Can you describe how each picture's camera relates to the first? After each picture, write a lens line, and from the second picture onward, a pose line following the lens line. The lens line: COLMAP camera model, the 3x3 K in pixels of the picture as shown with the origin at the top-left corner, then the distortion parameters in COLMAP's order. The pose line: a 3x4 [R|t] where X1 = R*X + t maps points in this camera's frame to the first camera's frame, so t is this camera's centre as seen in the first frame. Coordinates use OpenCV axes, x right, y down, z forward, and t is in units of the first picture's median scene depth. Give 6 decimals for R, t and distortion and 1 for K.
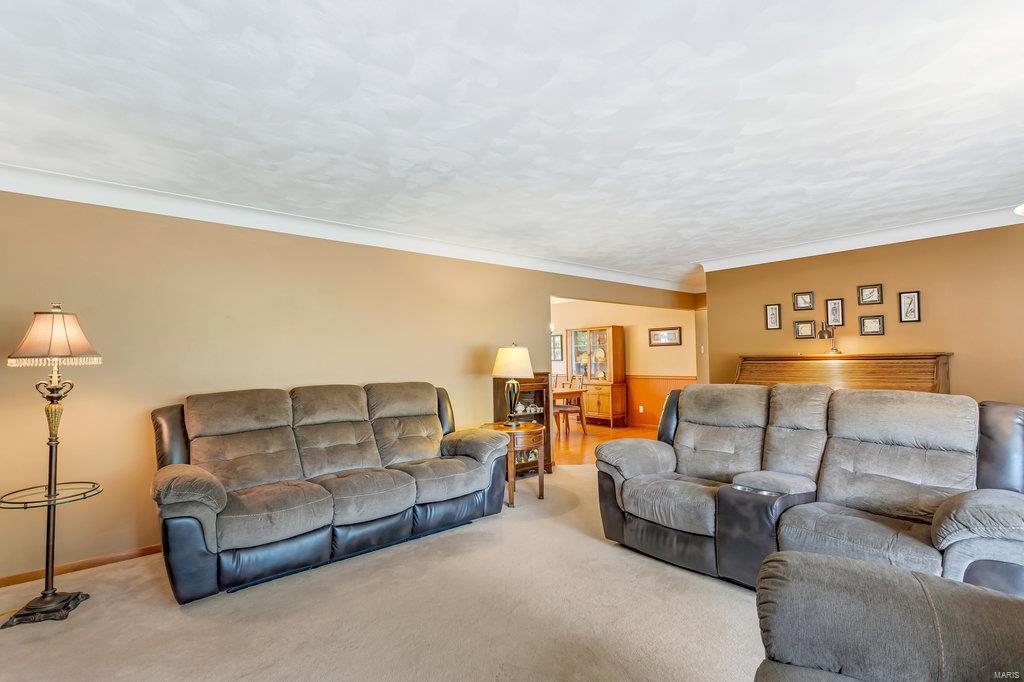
lens RADIAL K [[483.6, 0, 513.5], [0, 483.6, 338.3], [0, 0, 1]] dist [0.000938, 0.000228]
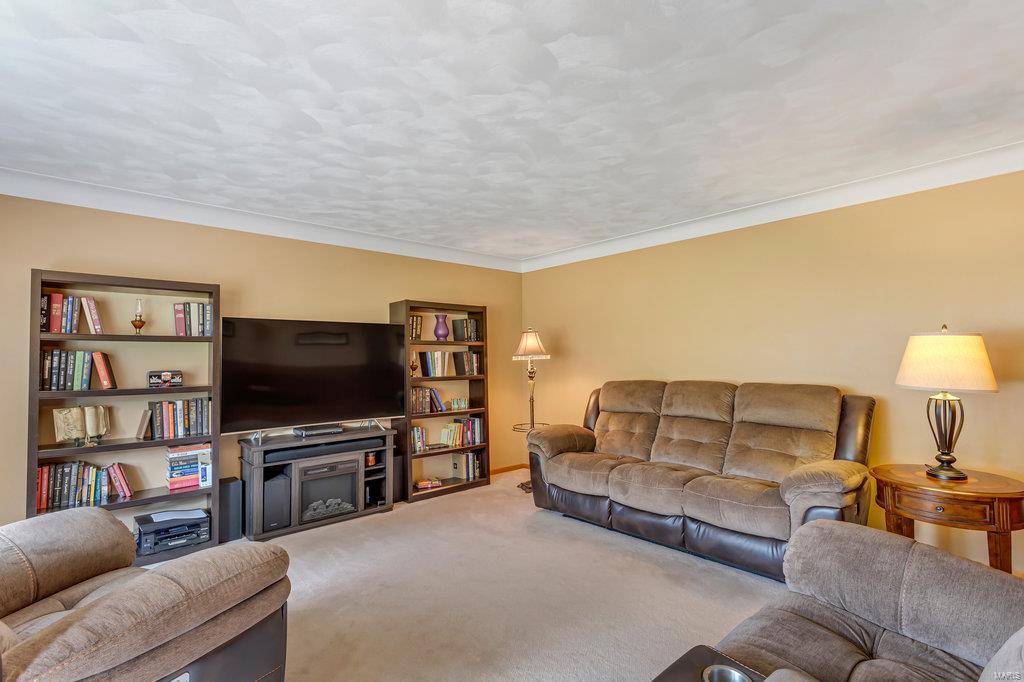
lens RADIAL K [[483.6, 0, 513.6], [0, 483.6, 344.7], [0, 0, 1]] dist [0.000938, 0.000228]
pose [[0.008844, -0.025848, -0.999627, 0.719990], [0.046493, 0.998595, -0.025410, 0.032901], [0.998879, -0.046250, 0.010033, 0.696393]]
